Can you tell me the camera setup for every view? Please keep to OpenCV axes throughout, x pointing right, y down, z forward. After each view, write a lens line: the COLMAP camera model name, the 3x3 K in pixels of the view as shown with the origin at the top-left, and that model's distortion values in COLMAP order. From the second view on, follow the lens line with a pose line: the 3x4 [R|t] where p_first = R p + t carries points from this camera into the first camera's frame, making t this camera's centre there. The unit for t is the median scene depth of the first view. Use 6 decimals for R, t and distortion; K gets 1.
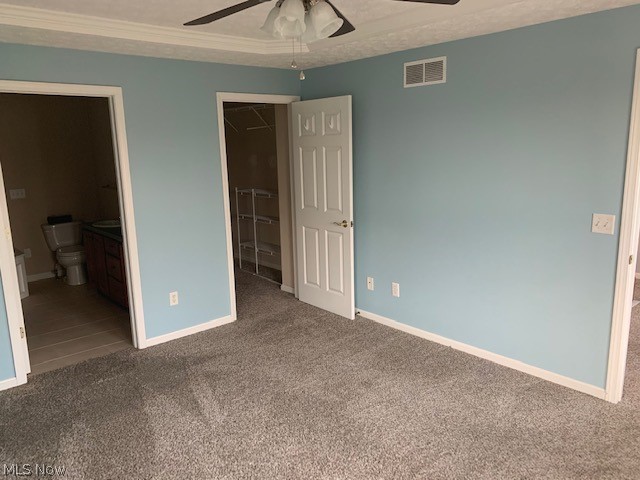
lens RADIAL K [[490.4, 0, 320.8], [0, 490.4, 237.8], [0, 0, 1]] dist [0.002614, -0.005680]
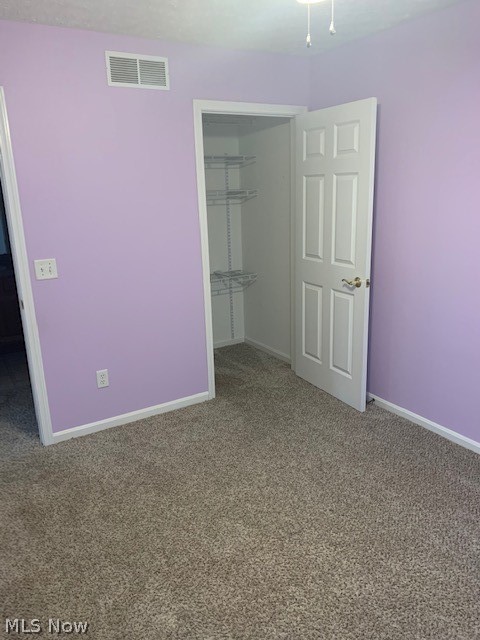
lens RADIAL K [[490.4, 0, 240.6], [0, 490.4, 320.0], [0, 0, 1]] dist [0.002614, -0.005680]
pose [[0.986128, 0.043695, -0.160134, -0.007459], [-0.039669, 0.998813, 0.028252, 0.017848], [0.161179, -0.021507, 0.986691, 0.234651]]
